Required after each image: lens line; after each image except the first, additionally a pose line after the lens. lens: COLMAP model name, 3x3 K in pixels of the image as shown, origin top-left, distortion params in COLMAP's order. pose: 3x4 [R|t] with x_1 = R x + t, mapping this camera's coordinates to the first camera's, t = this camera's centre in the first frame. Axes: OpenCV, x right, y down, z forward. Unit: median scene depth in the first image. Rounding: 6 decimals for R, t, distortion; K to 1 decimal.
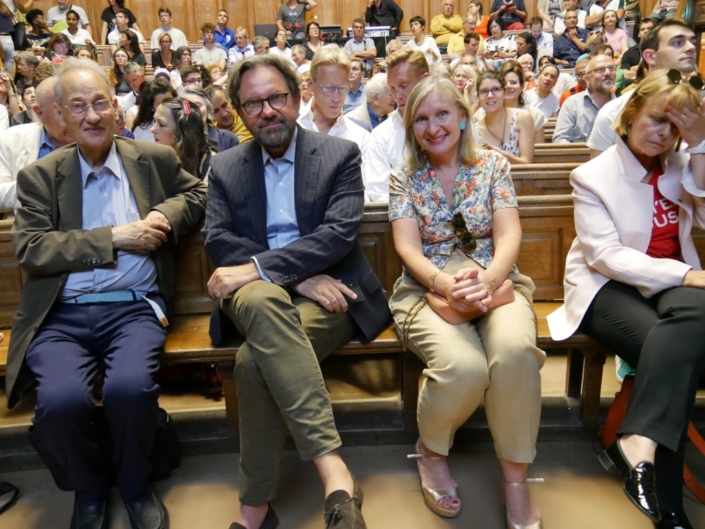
lens RADIAL K [[587.8, 0, 352.5], [0, 587.8, 264.5], [0, 0, 1]] dist [-0.057208, 0.036441]
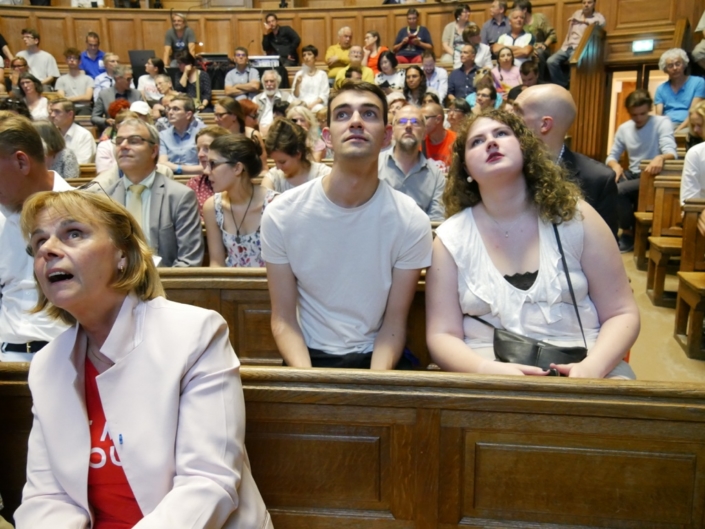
lens RADIAL K [[587.8, 0, 352.5], [0, 587.8, 264.5], [0, 0, 1]] dist [-0.057208, 0.036441]
pose [[0.998915, 0.016913, 0.043395, 0.147281], [-0.015369, 0.999245, -0.035670, -0.051020], [-0.043966, 0.034964, 0.998421, 0.091491]]
